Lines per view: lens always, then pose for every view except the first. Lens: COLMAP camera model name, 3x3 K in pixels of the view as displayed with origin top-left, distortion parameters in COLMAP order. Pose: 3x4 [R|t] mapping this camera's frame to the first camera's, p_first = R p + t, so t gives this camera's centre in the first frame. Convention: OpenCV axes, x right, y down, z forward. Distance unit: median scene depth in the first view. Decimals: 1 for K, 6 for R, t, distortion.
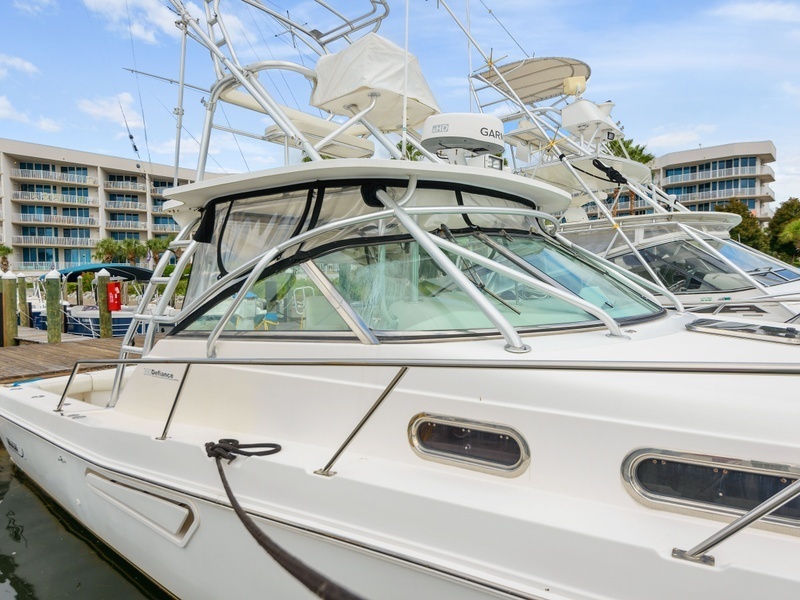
lens RADIAL K [[500.2, 0, 419.0], [0, 500.2, 299.2], [0, 0, 1]] dist [0.016369, -0.000780]
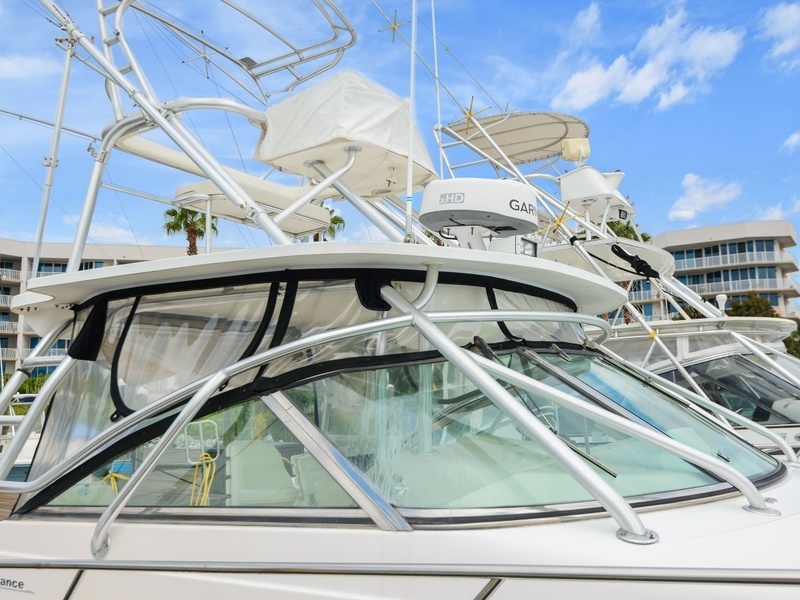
lens RADIAL K [[720.5, 0, 400.0], [0, 720.5, 300.0], [0, 0, 1]] dist [0.006255, -0.003298]
pose [[0.993514, 0.013526, 0.112902, -0.136699], [0.006443, 0.984608, -0.174658, -0.025226], [-0.113526, 0.174253, 0.978135, 0.048412]]
